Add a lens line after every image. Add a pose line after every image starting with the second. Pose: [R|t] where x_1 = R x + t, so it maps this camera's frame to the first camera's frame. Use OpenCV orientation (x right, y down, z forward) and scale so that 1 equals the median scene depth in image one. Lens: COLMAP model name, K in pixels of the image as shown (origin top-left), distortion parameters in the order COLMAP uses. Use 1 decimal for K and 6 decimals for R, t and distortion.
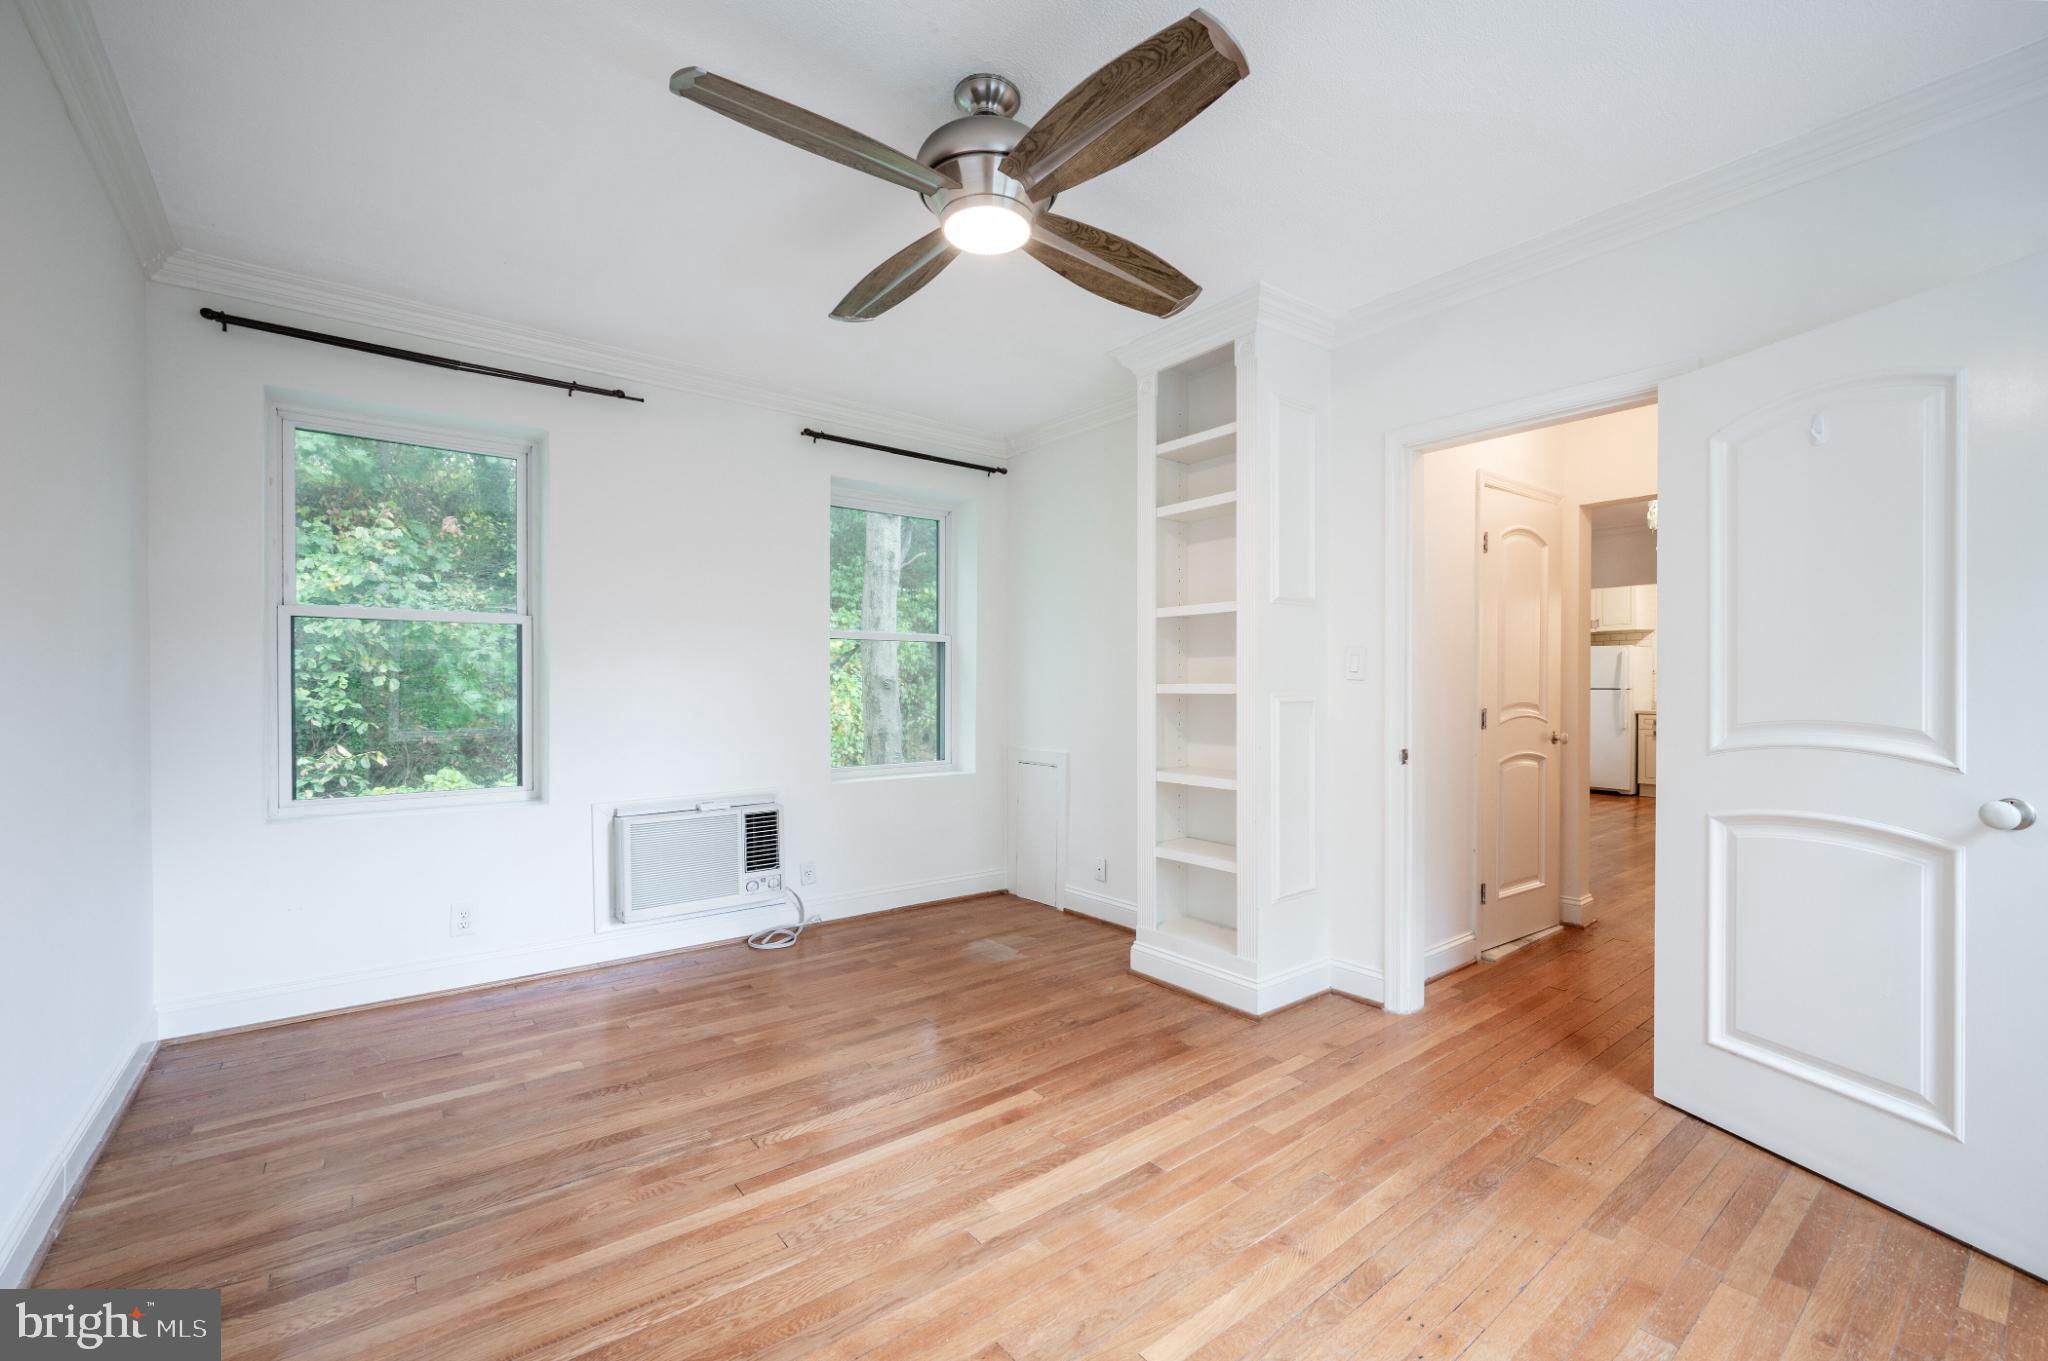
lens RADIAL K [[827.4, 0, 1032.9], [0, 827.4, 682.7], [0, 0, 1]] dist [-0.003779, 0.002160]
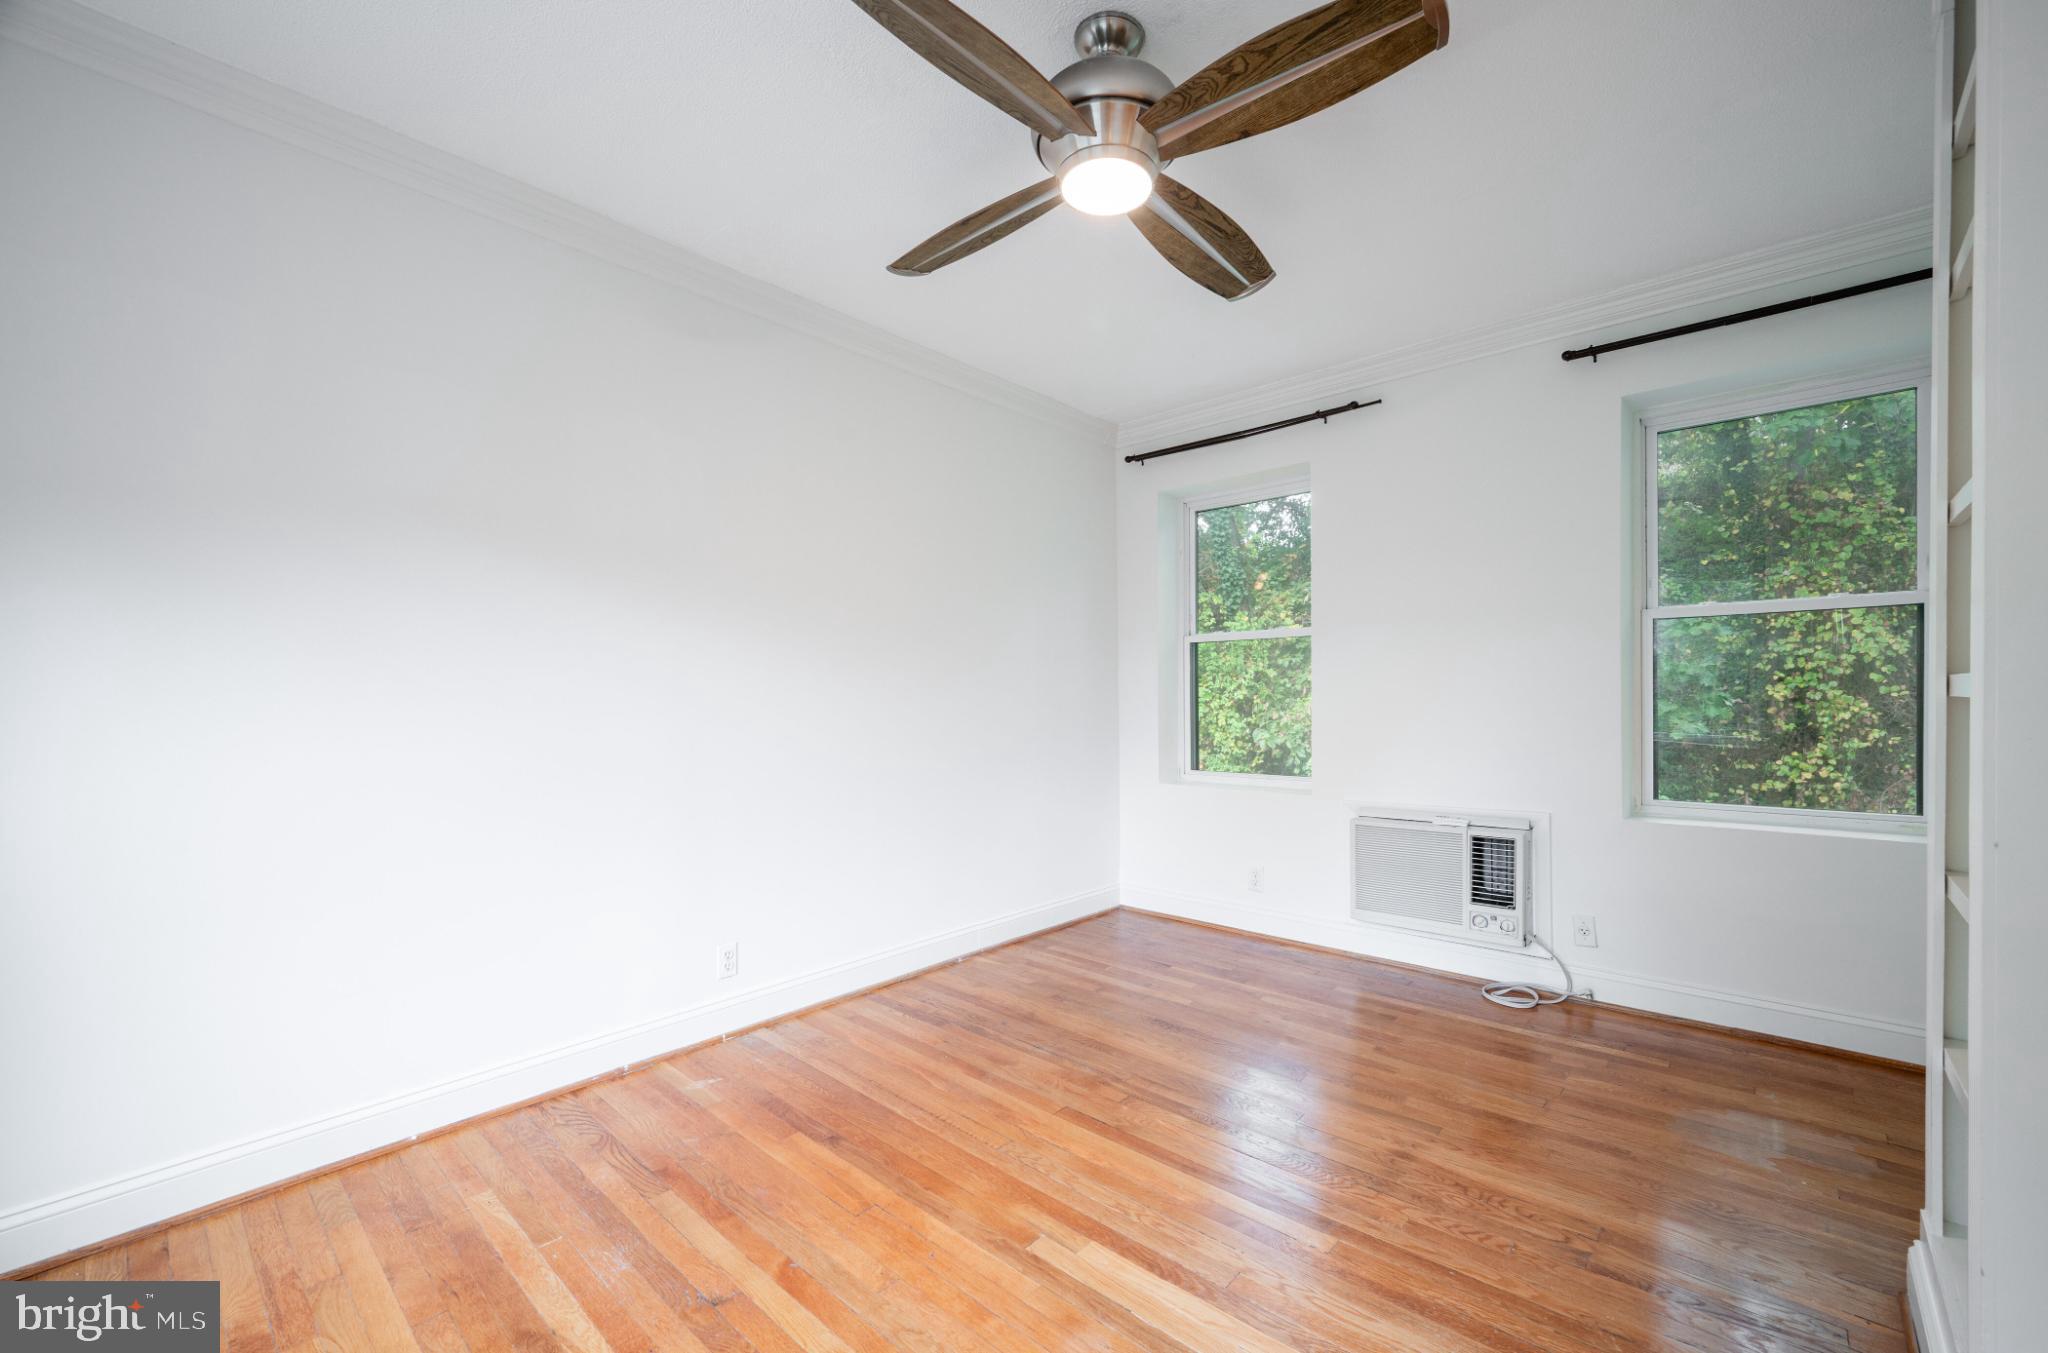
lens RADIAL K [[852.4, 0, 1033.6], [0, 852.4, 692.6], [0, 0, 1]] dist [-0.003591, -0.000327]
pose [[0.170677, -0.003671, -0.985320, 0.581916], [0.012943, 0.999915, -0.001483, 0.006219], [0.985242, -0.012500, 0.170710, 0.515705]]
